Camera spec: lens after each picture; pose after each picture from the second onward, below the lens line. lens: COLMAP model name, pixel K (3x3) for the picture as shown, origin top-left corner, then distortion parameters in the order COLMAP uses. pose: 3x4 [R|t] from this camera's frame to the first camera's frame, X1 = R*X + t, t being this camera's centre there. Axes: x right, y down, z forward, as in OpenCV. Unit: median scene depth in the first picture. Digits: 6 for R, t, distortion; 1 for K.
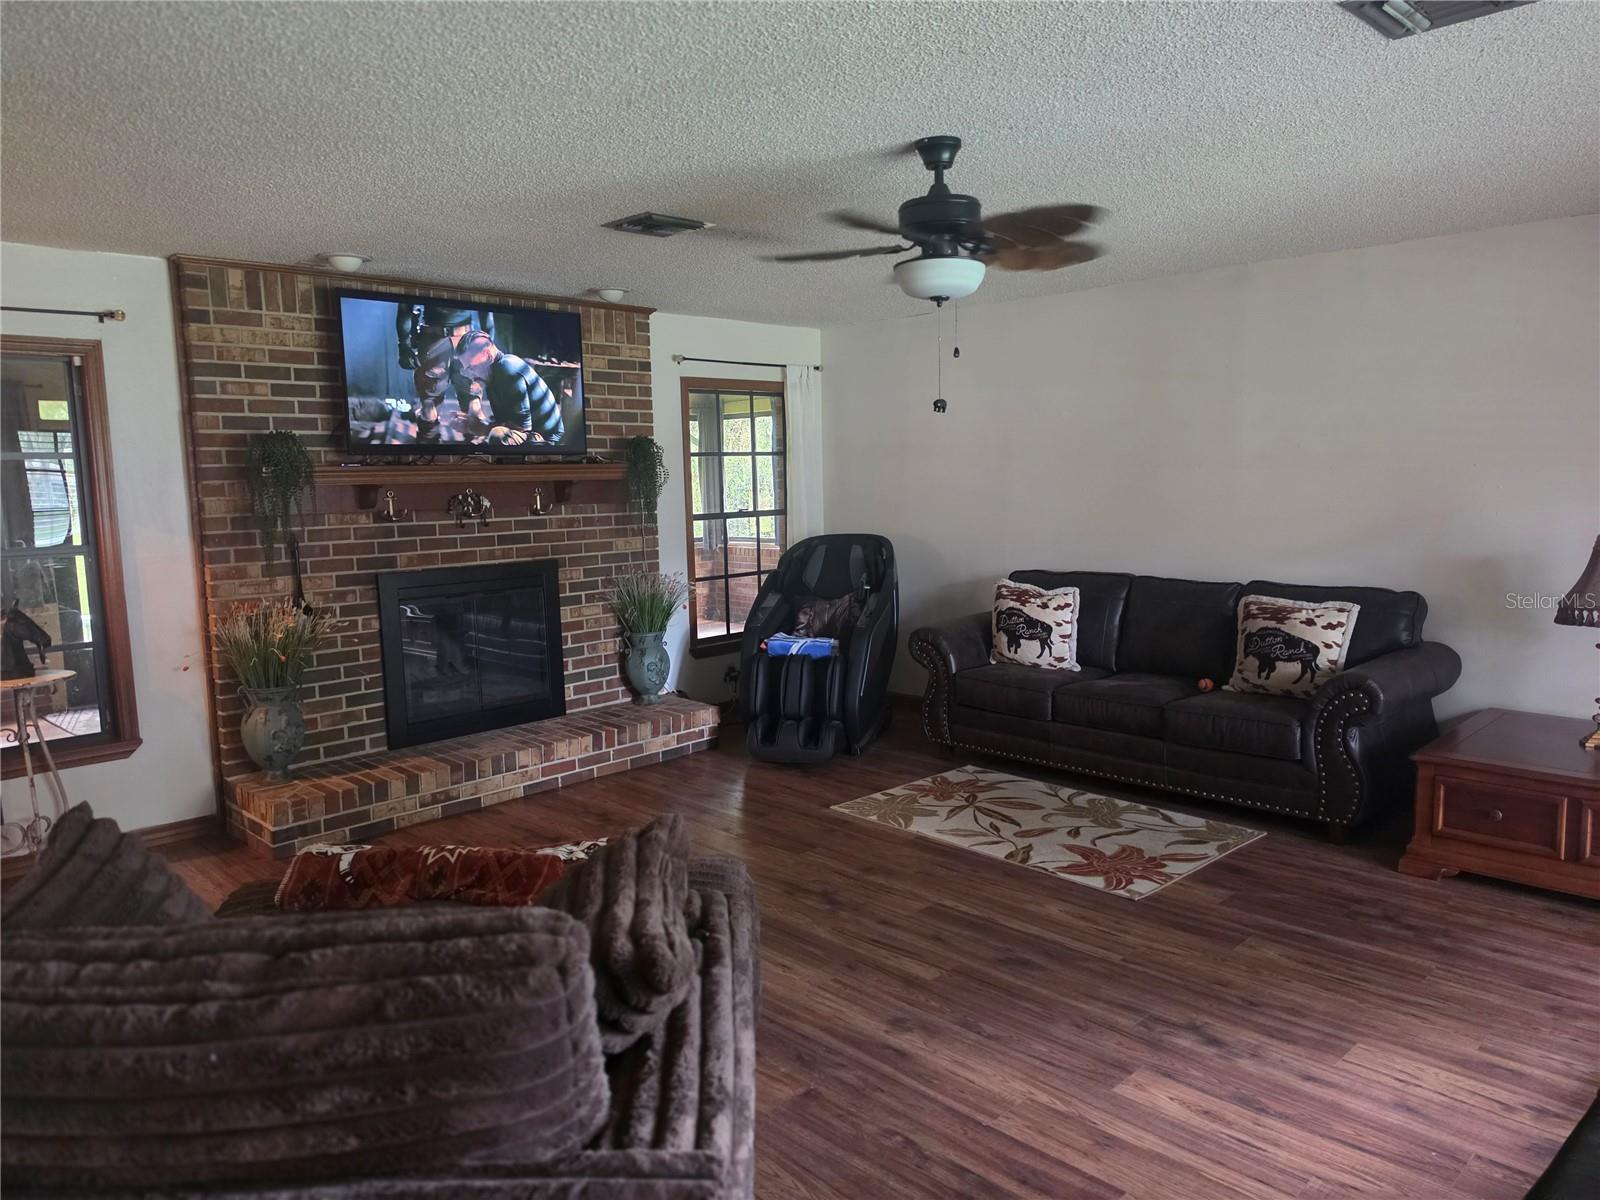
lens RADIAL K [[1108.5, 0, 778.8], [0, 1108.5, 594.2], [0, 0, 1]] dist [0.086938, -0.125563]
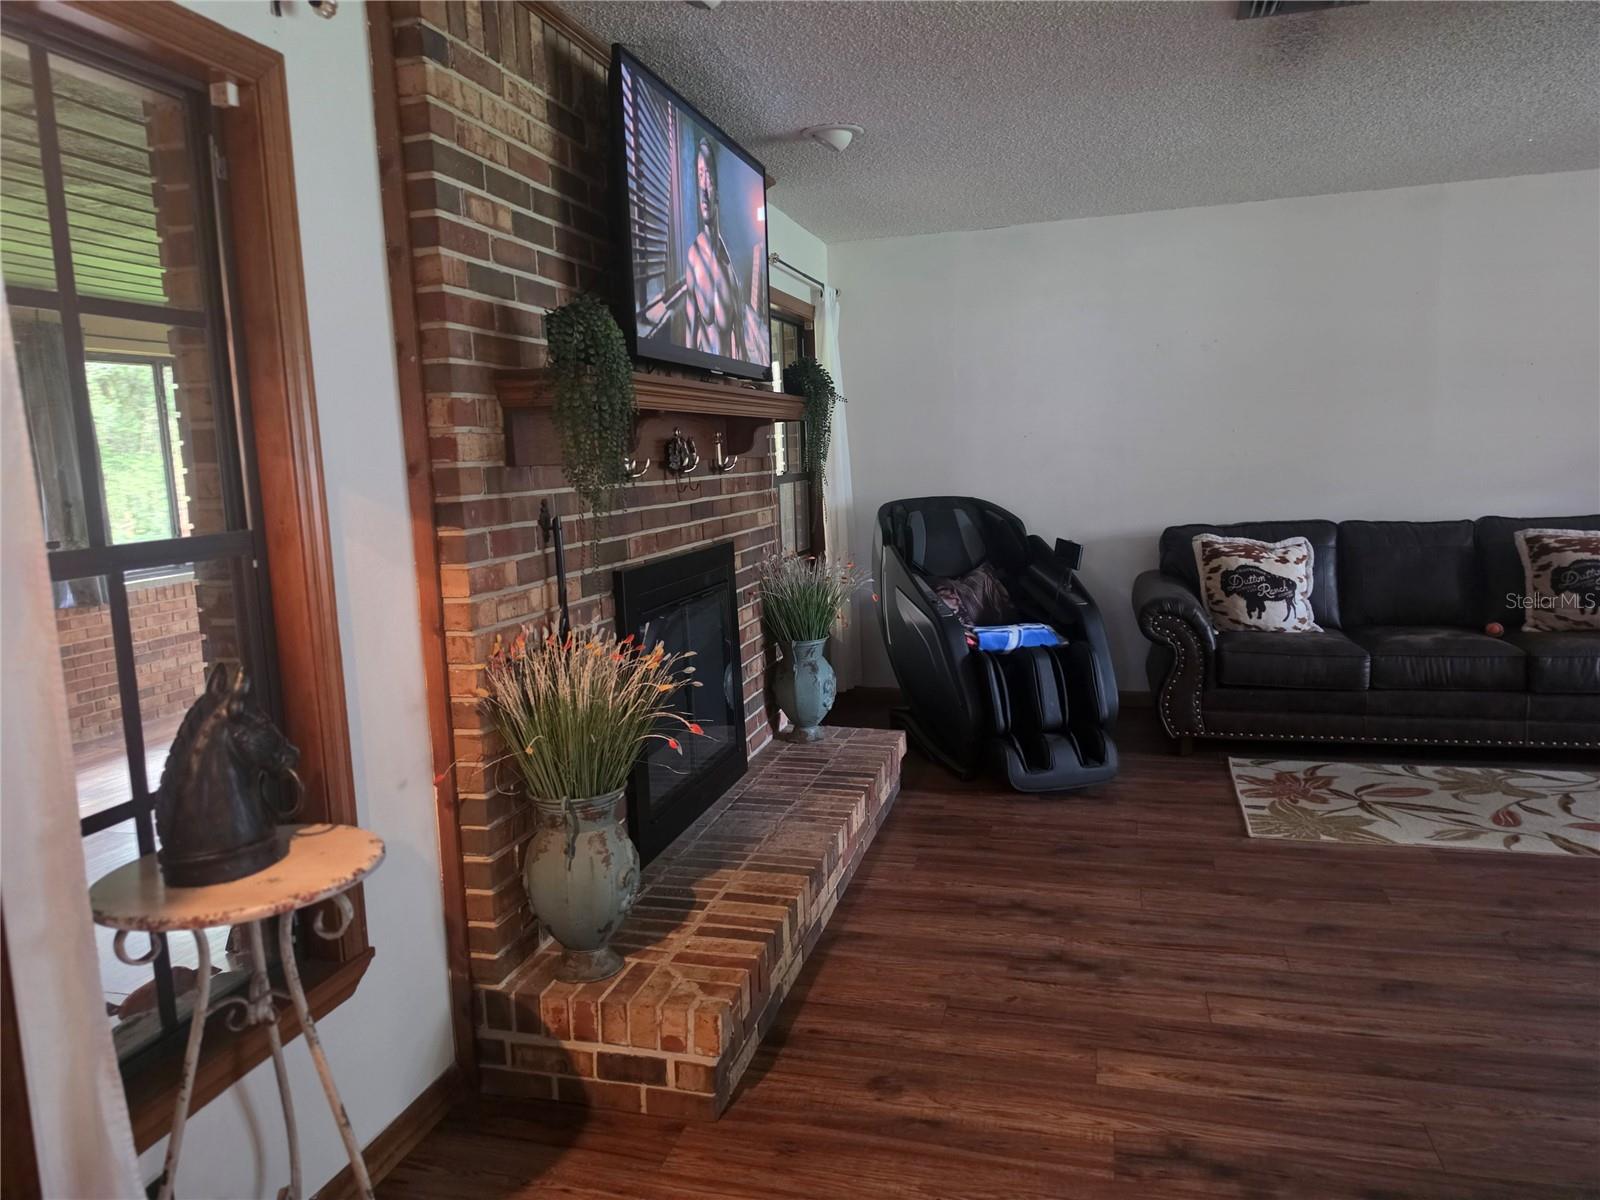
lens RADIAL K [[1108.5, 0, 778.8], [0, 1108.5, 594.2], [0, 0, 1]] dist [0.086938, -0.125563]
pose [[0.877965, -0.077257, 0.472449, -0.575067], [0.078840, 0.996751, 0.016483, -0.009387], [-0.472188, 0.022776, 0.881204, 0.467828]]
